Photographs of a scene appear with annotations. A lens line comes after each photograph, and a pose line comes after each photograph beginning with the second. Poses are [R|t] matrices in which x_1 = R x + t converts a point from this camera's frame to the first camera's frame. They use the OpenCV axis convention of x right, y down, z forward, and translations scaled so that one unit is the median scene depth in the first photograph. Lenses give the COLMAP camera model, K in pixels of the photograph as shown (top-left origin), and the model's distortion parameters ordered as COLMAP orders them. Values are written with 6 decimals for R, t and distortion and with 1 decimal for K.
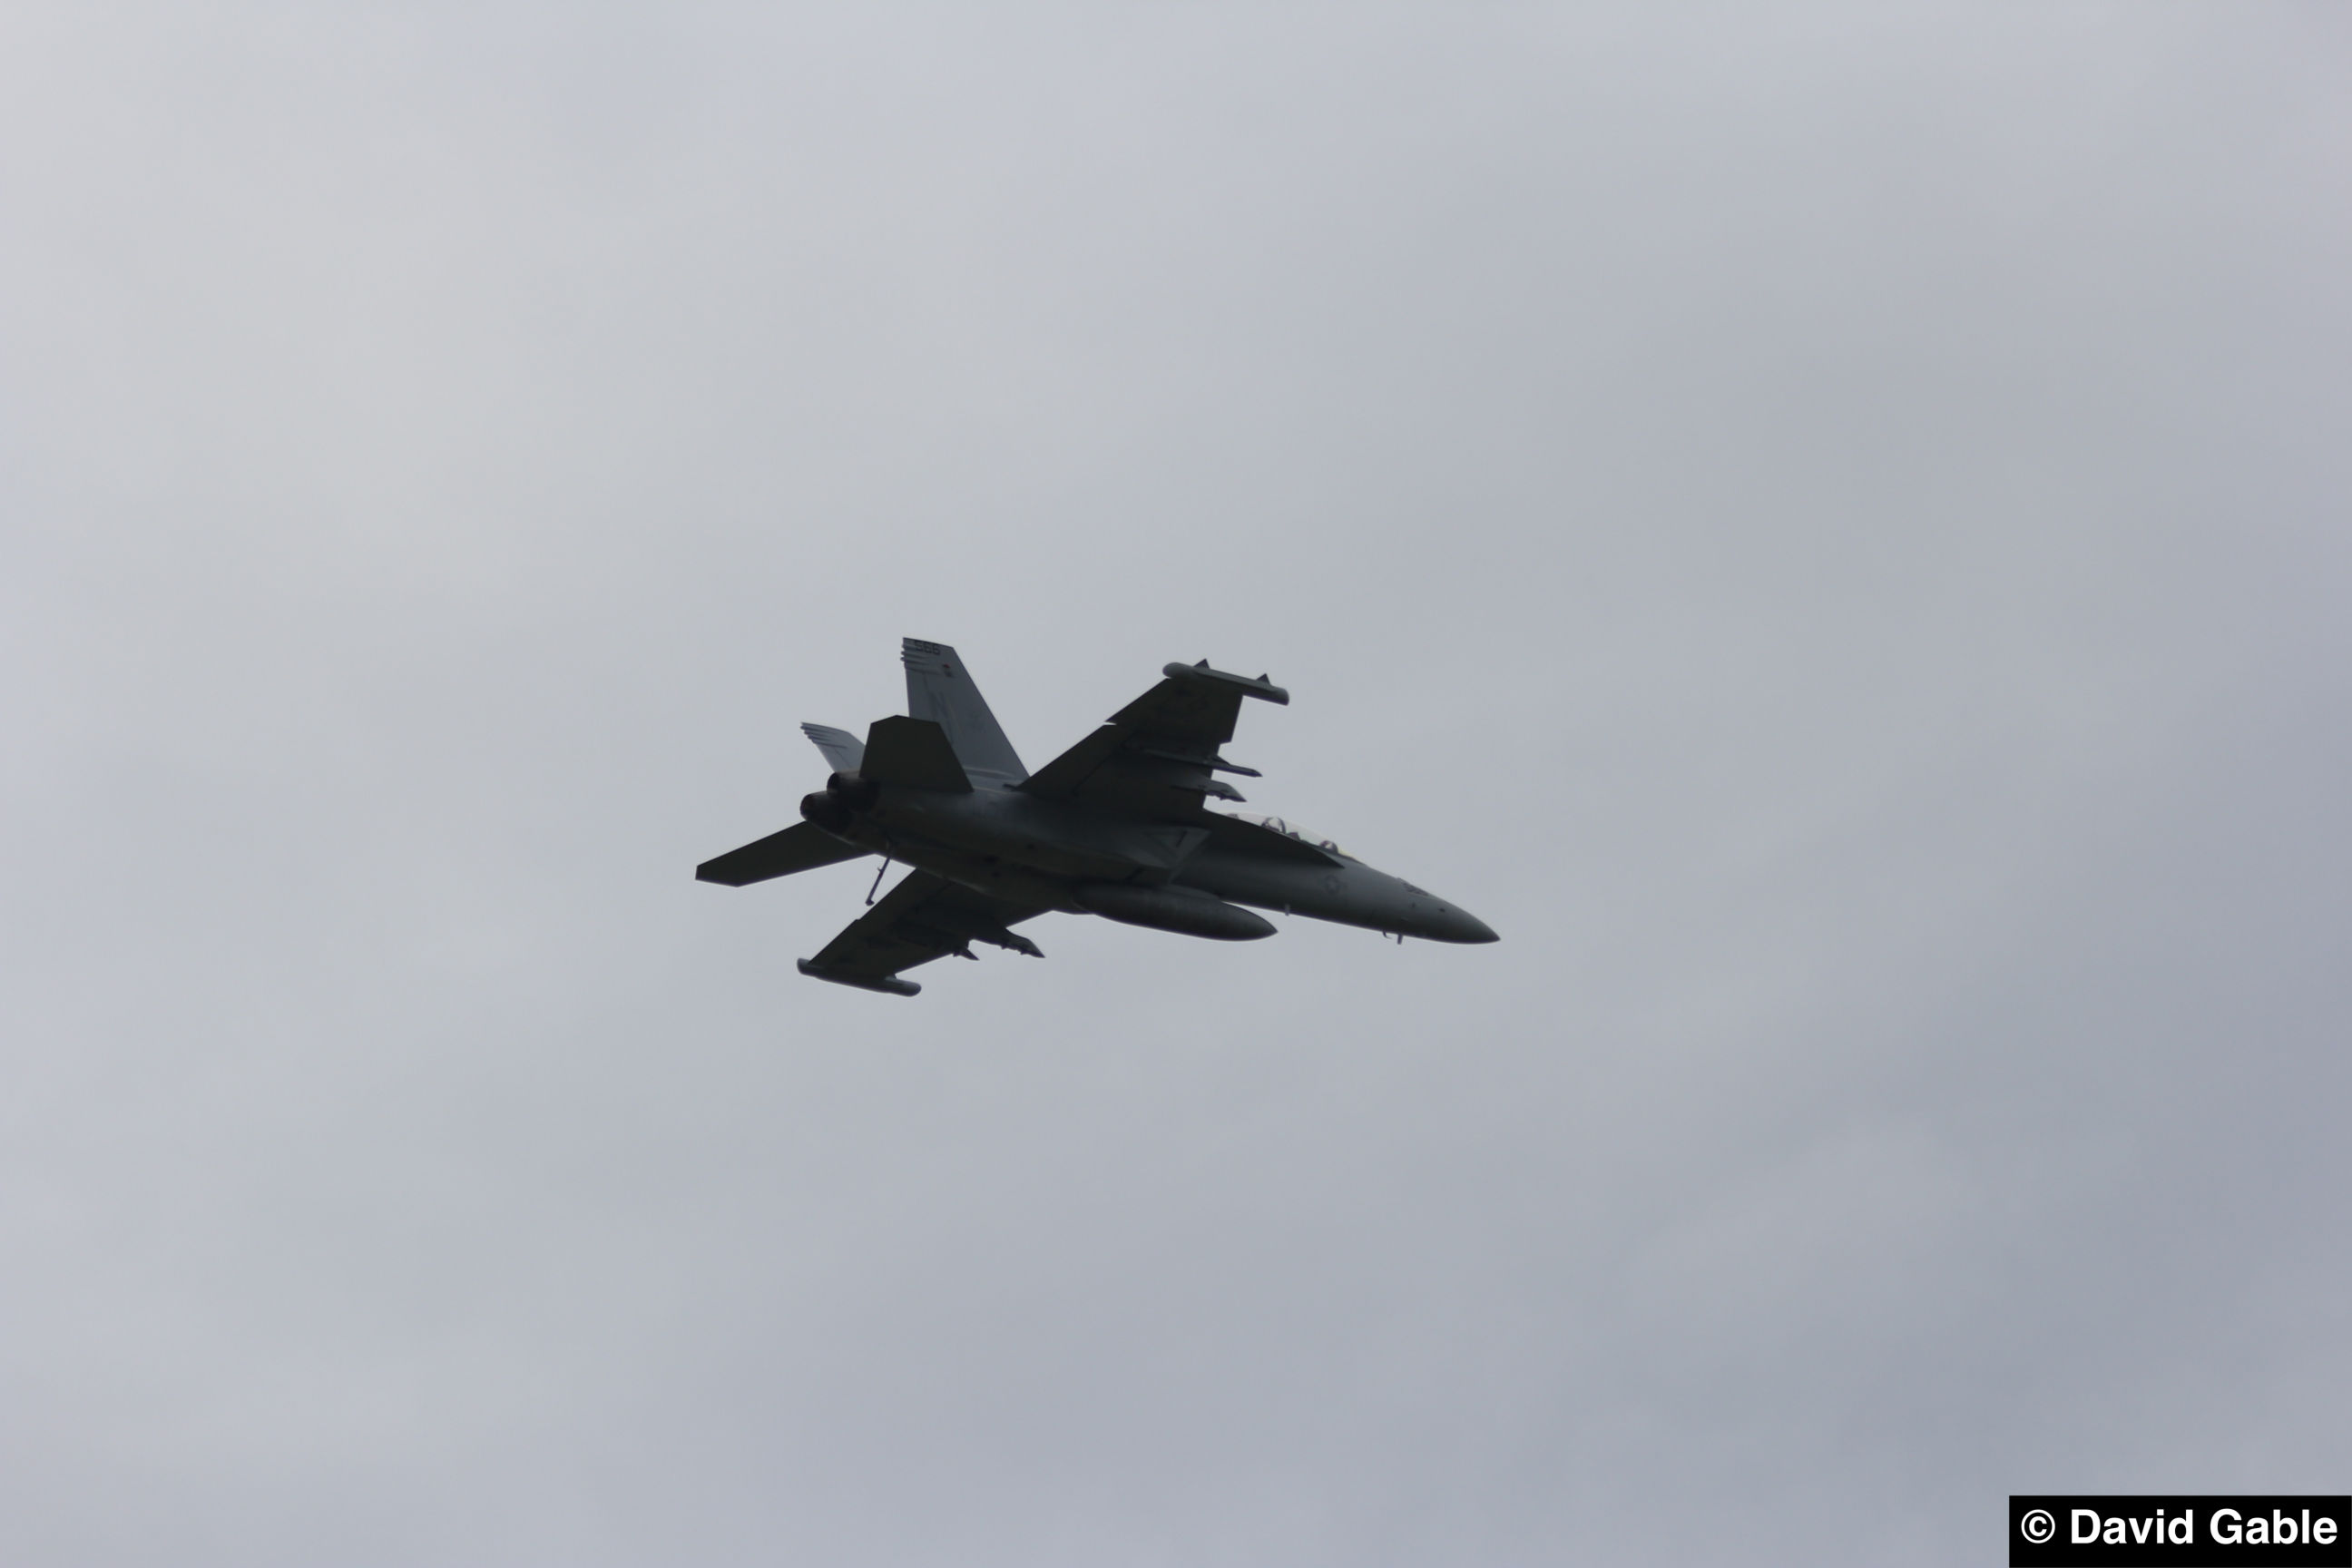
lens RADIAL K [[10302.7, 0, 1176.0], [0, 10302.7, 784.0], [0, 0, 1]] dist [0.021585, -0.100846]
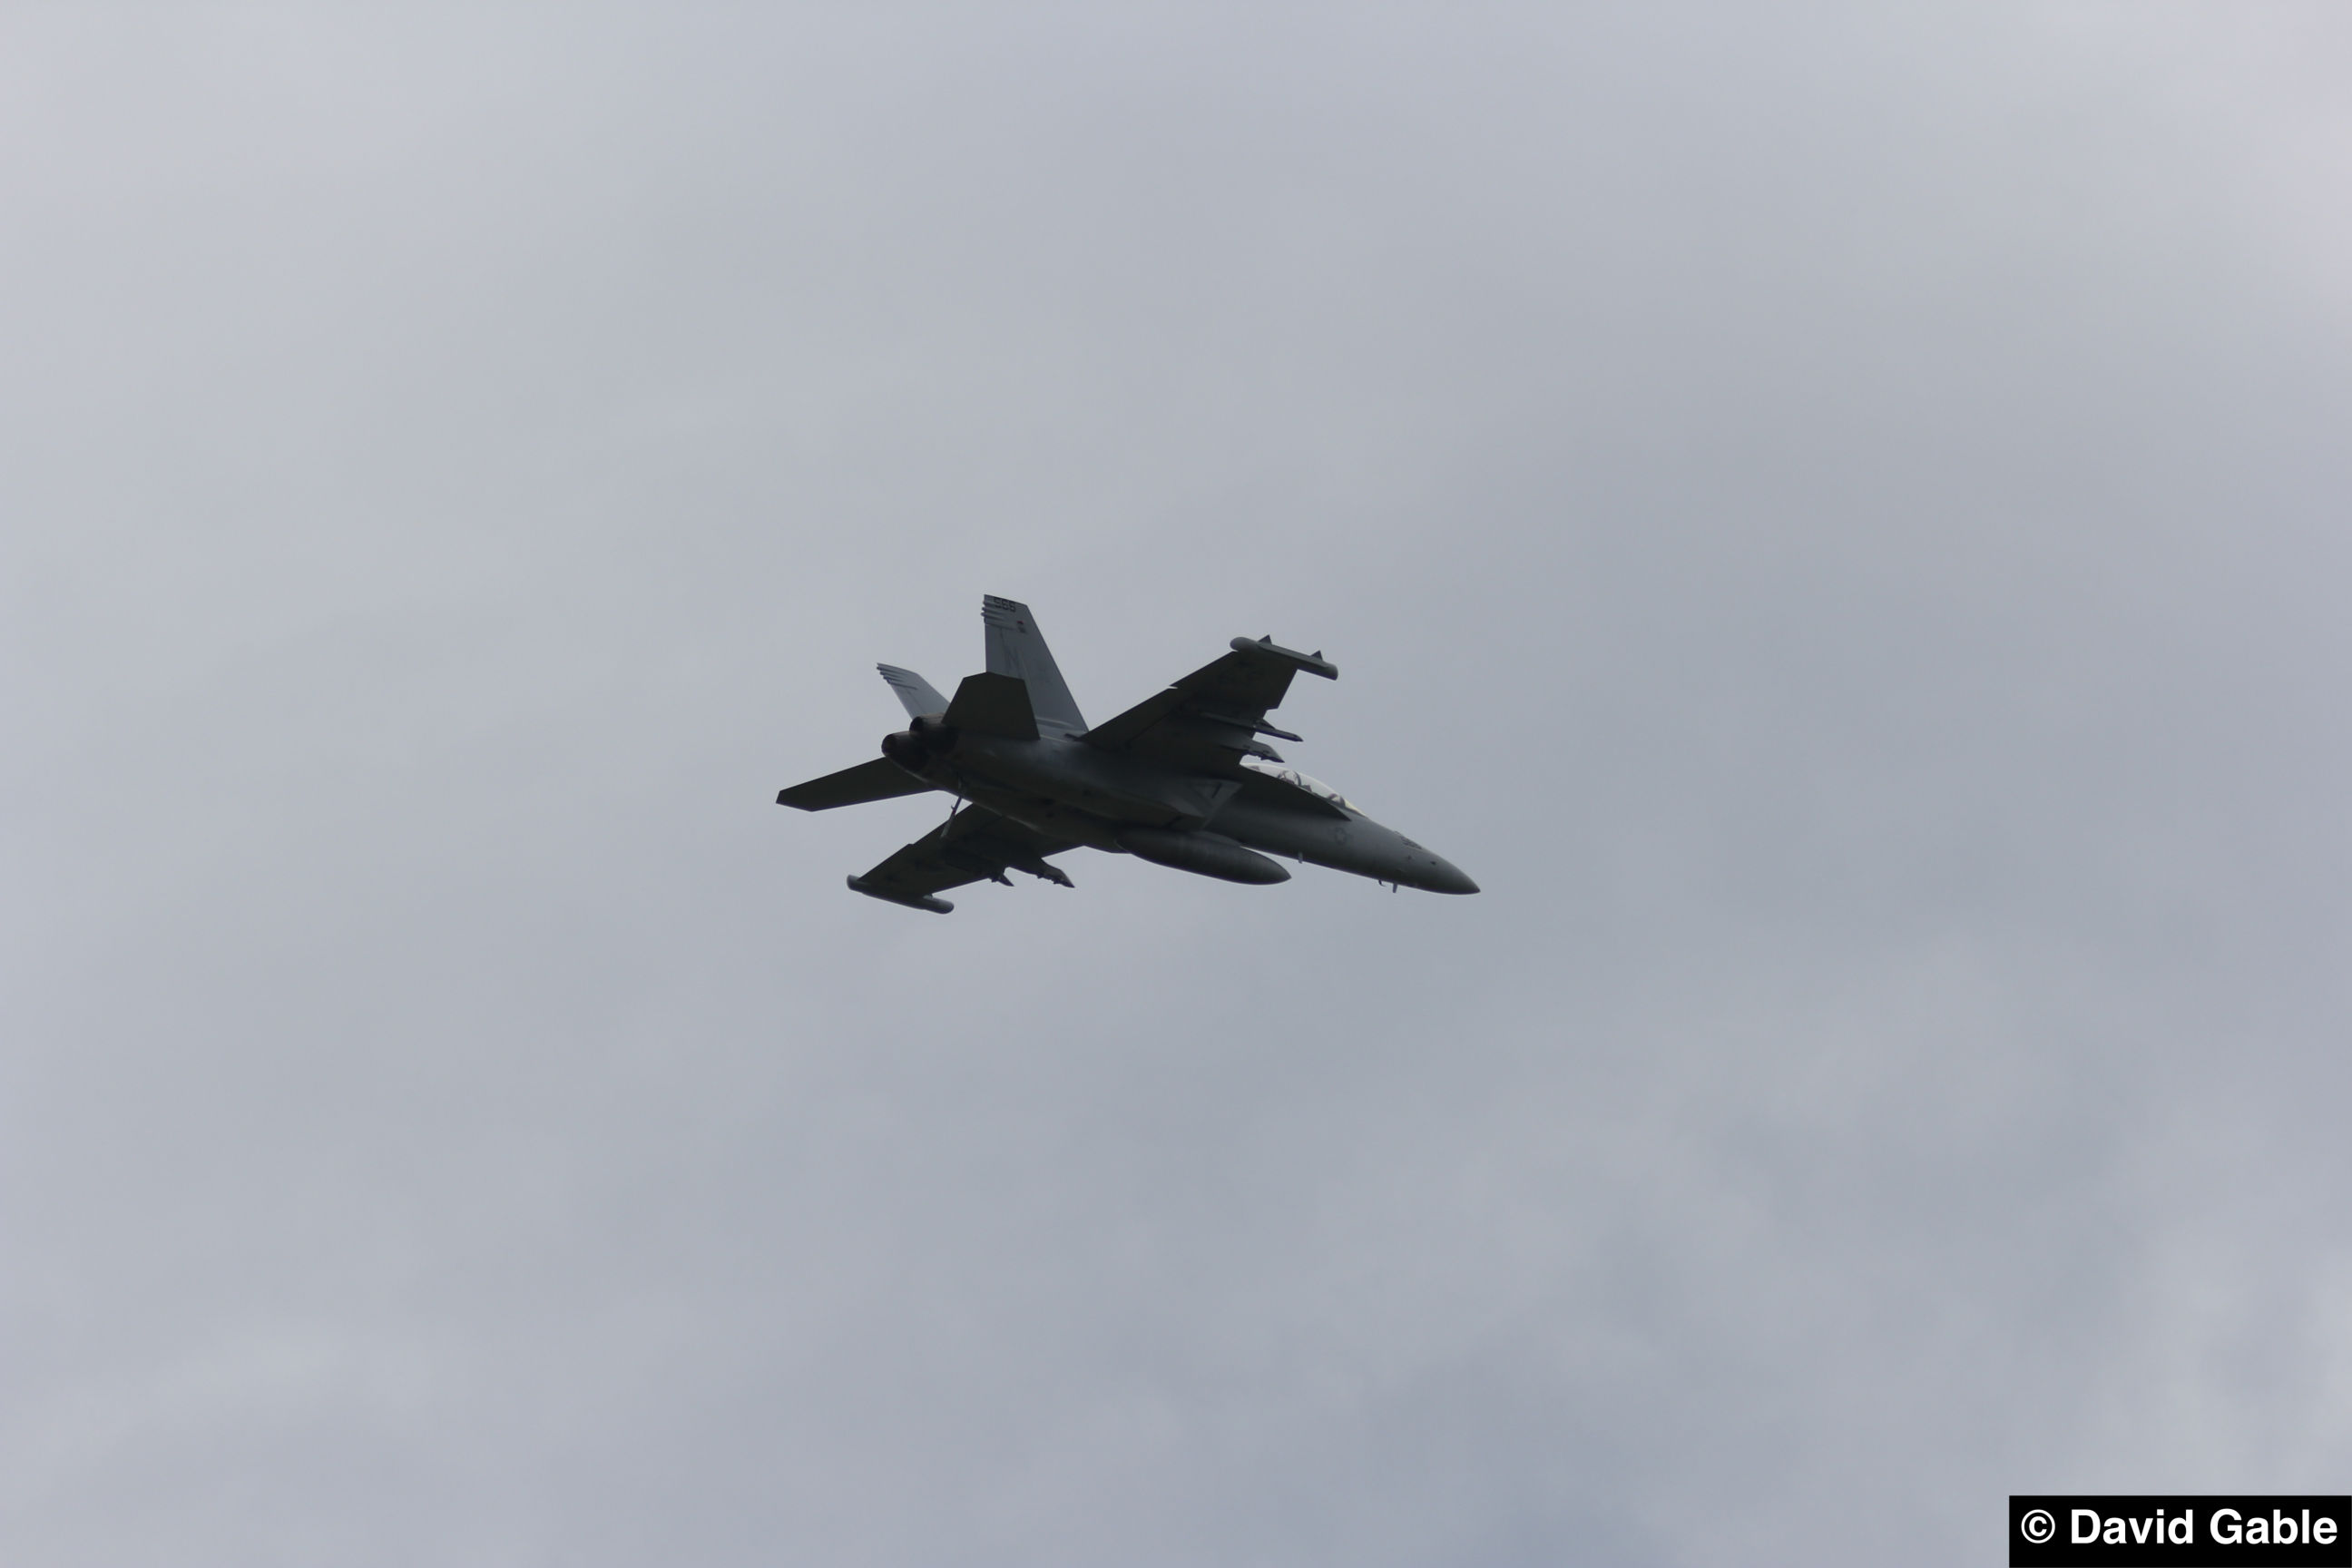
lens RADIAL K [[10302.7, 0, 1176.0], [0, 10302.7, 784.0], [0, 0, 1]] dist [0.021585, -0.100846]
pose [[0.995216, 0.060010, 0.077103, -0.088022], [-0.062592, 0.997541, 0.031526, -0.029515], [-0.075021, -0.036201, 0.996525, -0.085430]]
